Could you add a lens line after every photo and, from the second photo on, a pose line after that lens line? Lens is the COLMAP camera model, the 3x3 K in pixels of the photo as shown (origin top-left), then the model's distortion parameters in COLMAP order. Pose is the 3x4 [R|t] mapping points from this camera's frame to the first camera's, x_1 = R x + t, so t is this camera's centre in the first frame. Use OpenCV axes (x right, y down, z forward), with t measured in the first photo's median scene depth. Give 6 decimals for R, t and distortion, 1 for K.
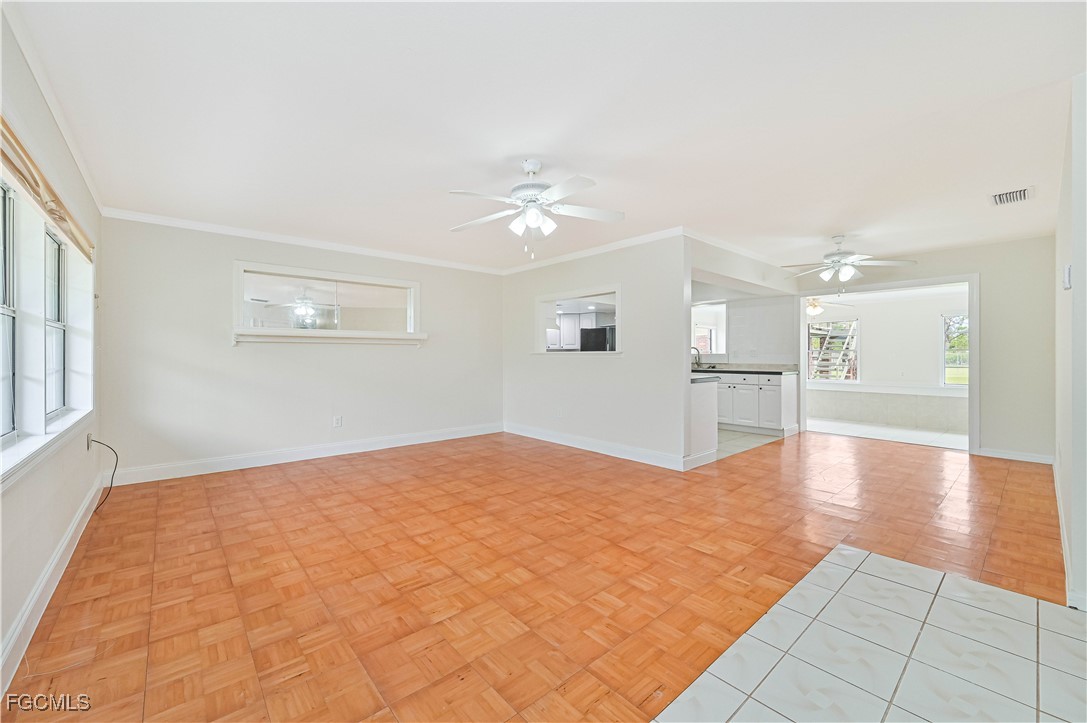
lens RADIAL K [[431.4, 0, 545.1], [0, 431.4, 353.7], [0, 0, 1]] dist [-0.001551, -0.000762]
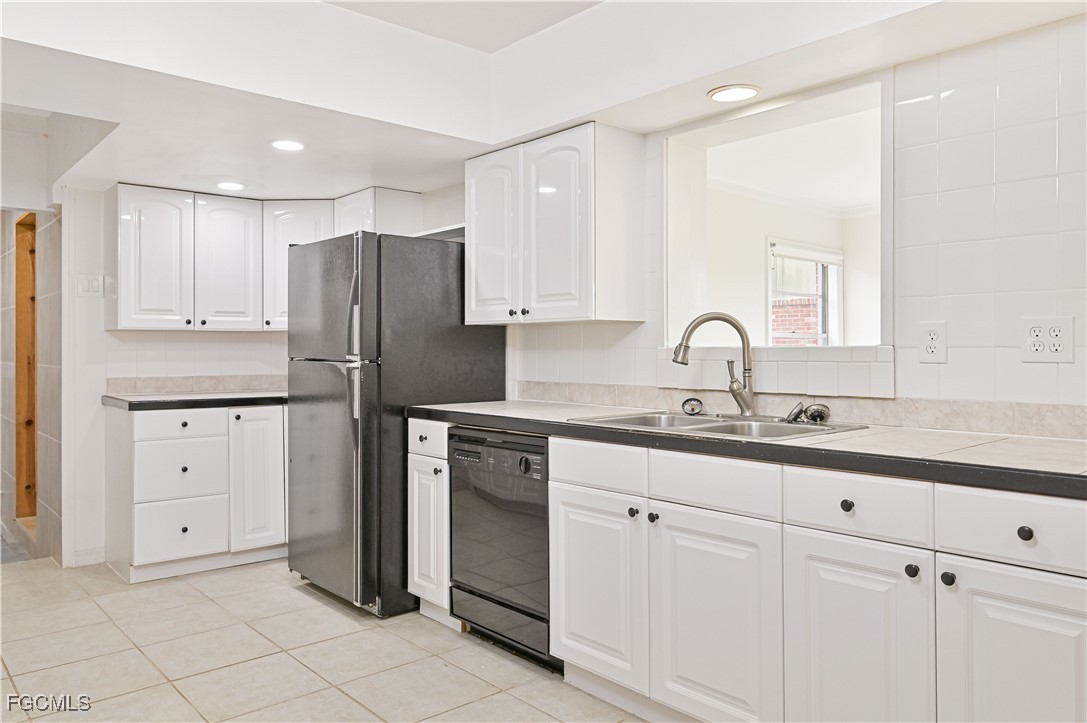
lens RADIAL K [[779.7, 0, 540.0], [0, 779.7, 341.7], [0, 0, 1]] dist [-0.007836, 0.006511]
pose [[0.999994, -0.003477, 0.000634, 0.274037], [0.003480, 0.999979, -0.005443, -0.000548], [-0.000615, 0.005445, 0.999985, 0.671504]]
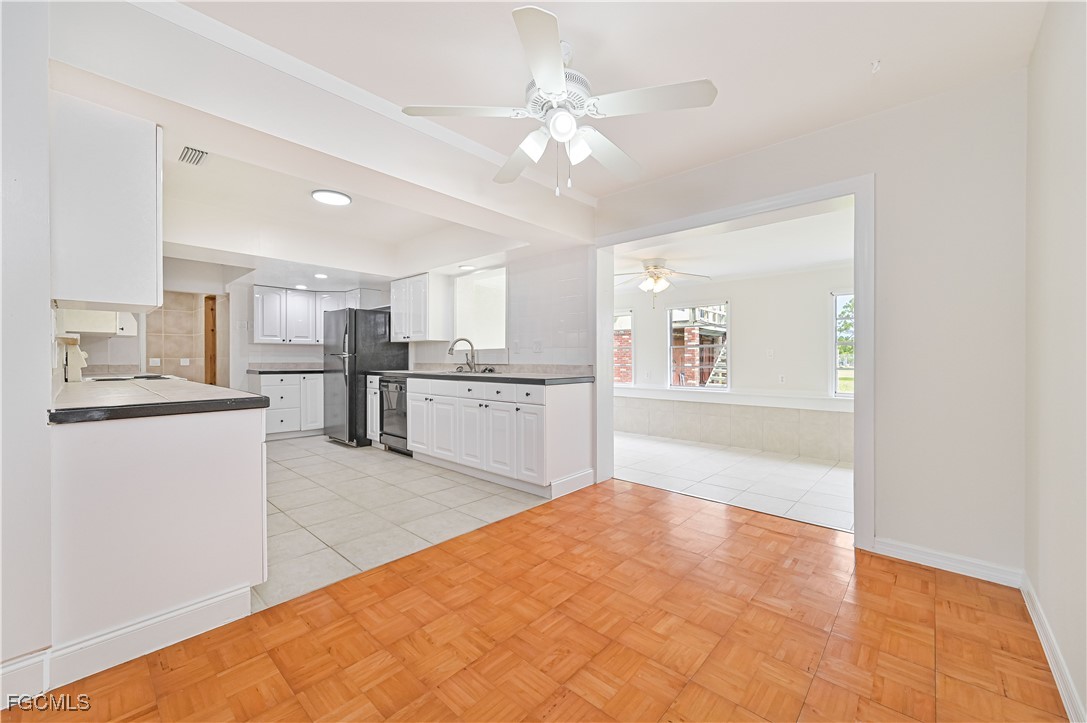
lens RADIAL K [[431.4, 0, 546.9], [0, 431.4, 359.0], [0, 0, 1]] dist [-0.001551, -0.000762]
pose [[0.993523, -0.001743, 0.113617, 0.412828], [0.001107, 0.999983, 0.005663, 0.011610], [-0.113625, -0.005501, 0.993509, 0.388725]]
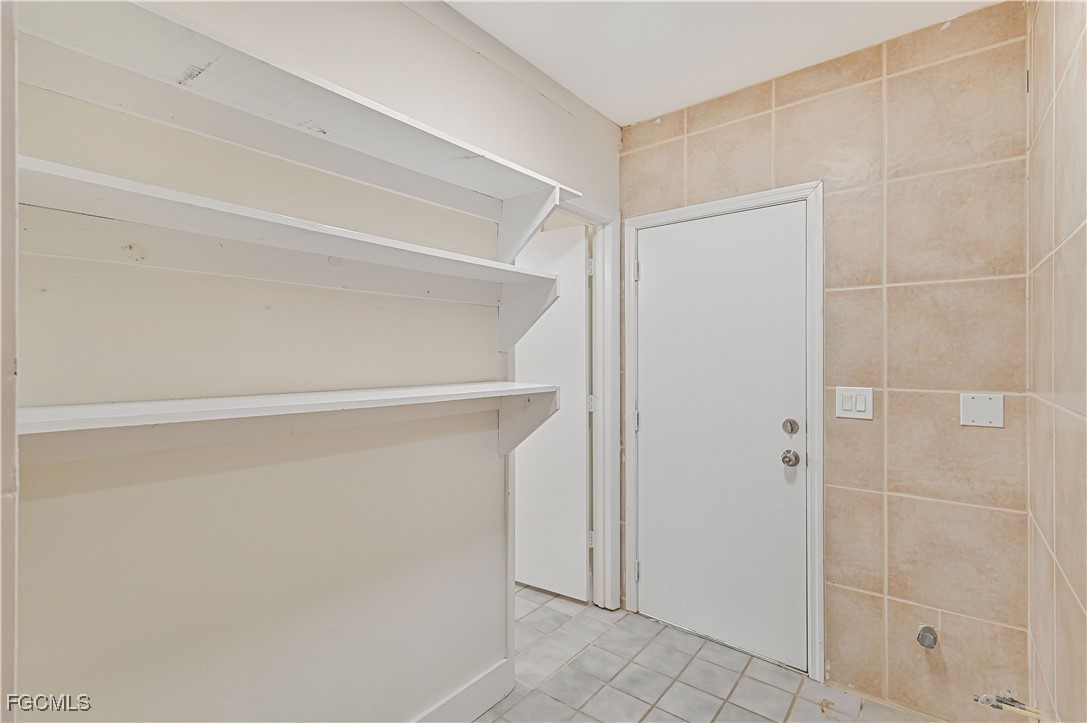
lens RADIAL K [[506.5, 0, 542.6], [0, 506.5, 357.6], [0, 0, 1]] dist [-0.000924, -0.000069]
pose [[0.178123, -0.000770, -0.984008, -0.117427], [0.002738, 0.999996, -0.000286, -0.001999], [0.984004, -0.002643, 0.178124, 1.245102]]
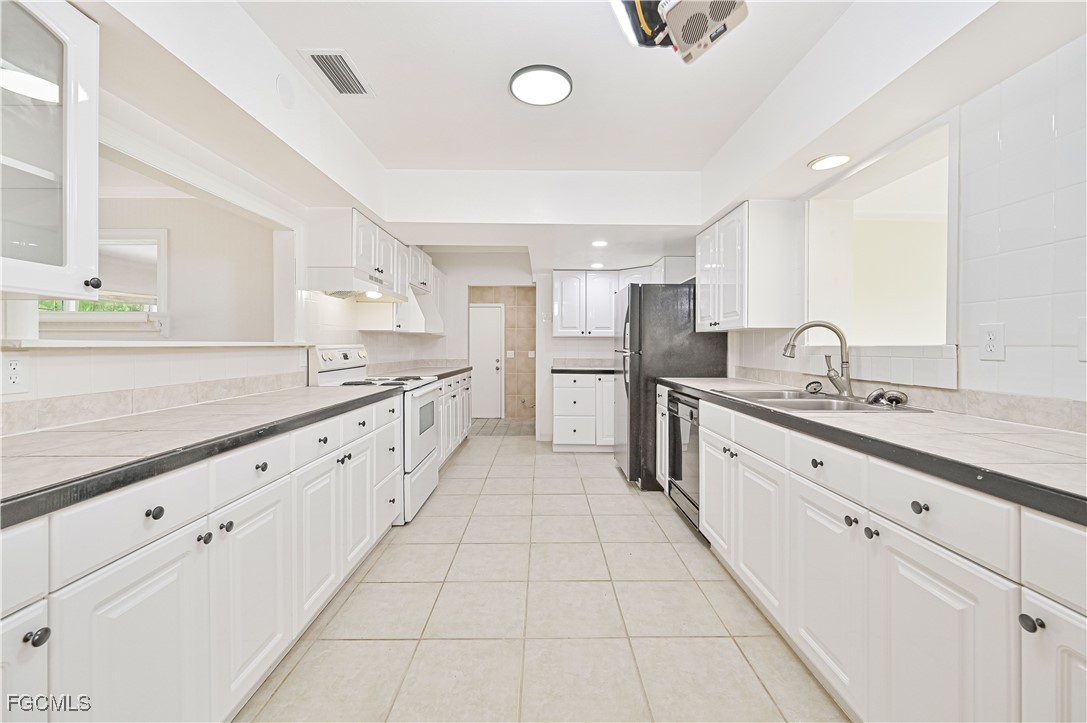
lens RADIAL K [[431.4, 0, 546.8], [0, 431.4, 346.9], [0, 0, 1]] dist [-0.001551, -0.000762]
pose [[0.756683, 0.002271, -0.653778, 0.413018], [0.001058, 0.999988, 0.004699, -0.000355], [0.653781, -0.004247, 0.756672, 0.706500]]
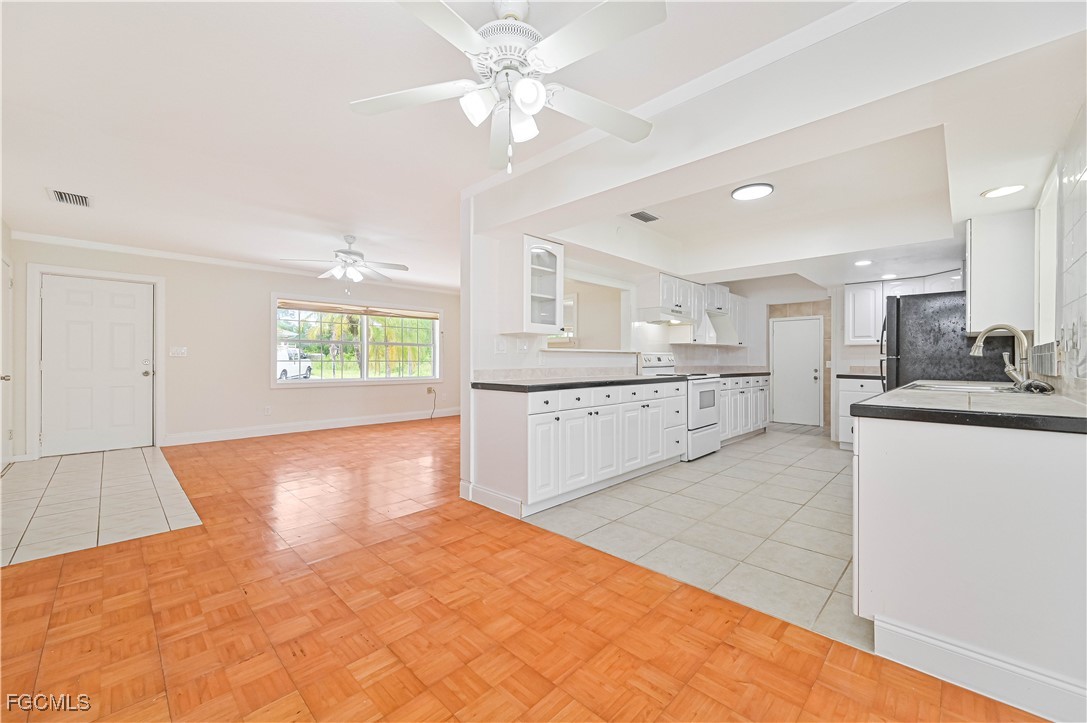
lens RADIAL K [[431.4, 0, 543.6], [0, 431.4, 358.5], [0, 0, 1]] dist [-0.001551, -0.000762]
pose [[0.068577, -0.003292, -0.997640, 0.683748], [-0.000657, 0.999994, -0.003345, 0.012122], [0.997646, 0.000885, 0.068575, 0.659982]]
